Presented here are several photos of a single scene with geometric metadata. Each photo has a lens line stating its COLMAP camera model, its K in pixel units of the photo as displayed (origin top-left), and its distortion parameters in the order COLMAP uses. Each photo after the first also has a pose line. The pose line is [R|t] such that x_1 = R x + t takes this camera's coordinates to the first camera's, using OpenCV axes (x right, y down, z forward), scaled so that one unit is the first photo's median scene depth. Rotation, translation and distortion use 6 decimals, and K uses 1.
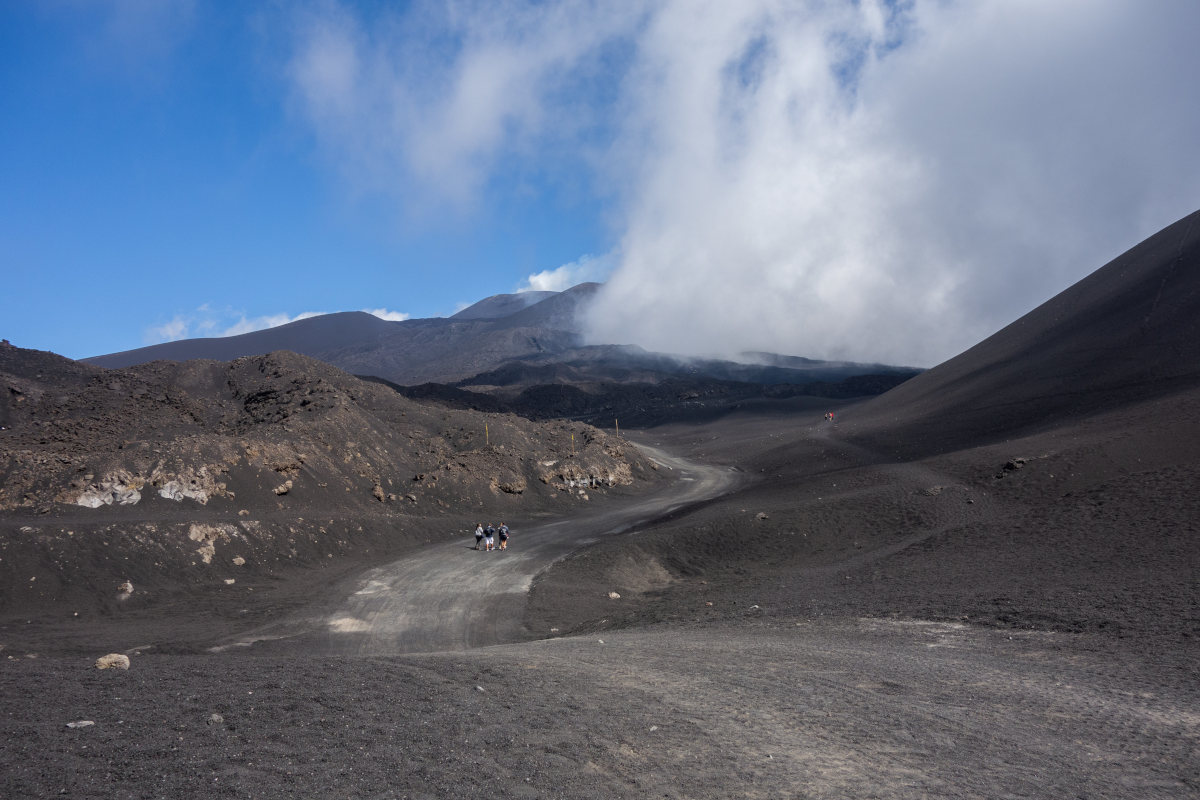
lens RADIAL K [[947.4, 0, 598.5], [0, 947.4, 398.9], [0, 0, 1]] dist [-0.003850, -0.005208]
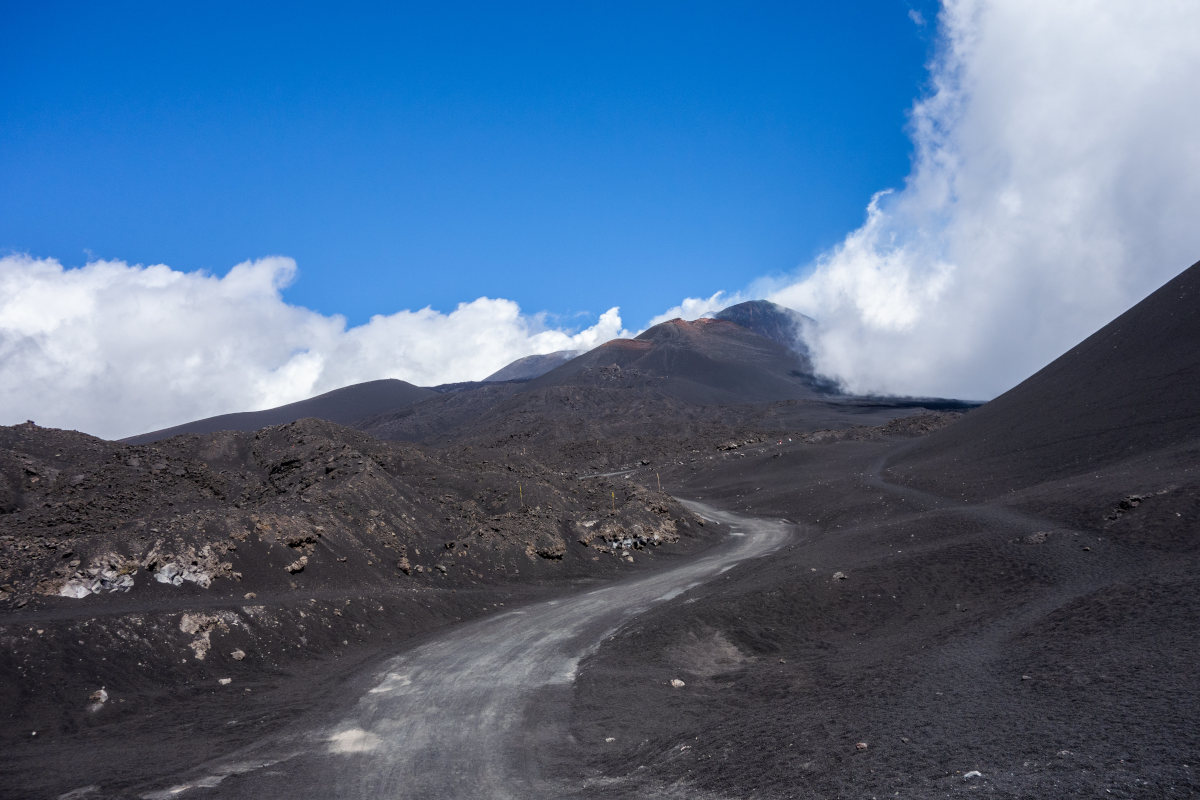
lens RADIAL K [[947.4, 0, 598.5], [0, 947.4, 398.9], [0, 0, 1]] dist [-0.003850, -0.005208]
pose [[0.998289, -0.047755, -0.033742, -0.009668], [0.045651, 0.997118, -0.060603, 0.004817], [0.036539, 0.058959, 0.997591, 0.117453]]
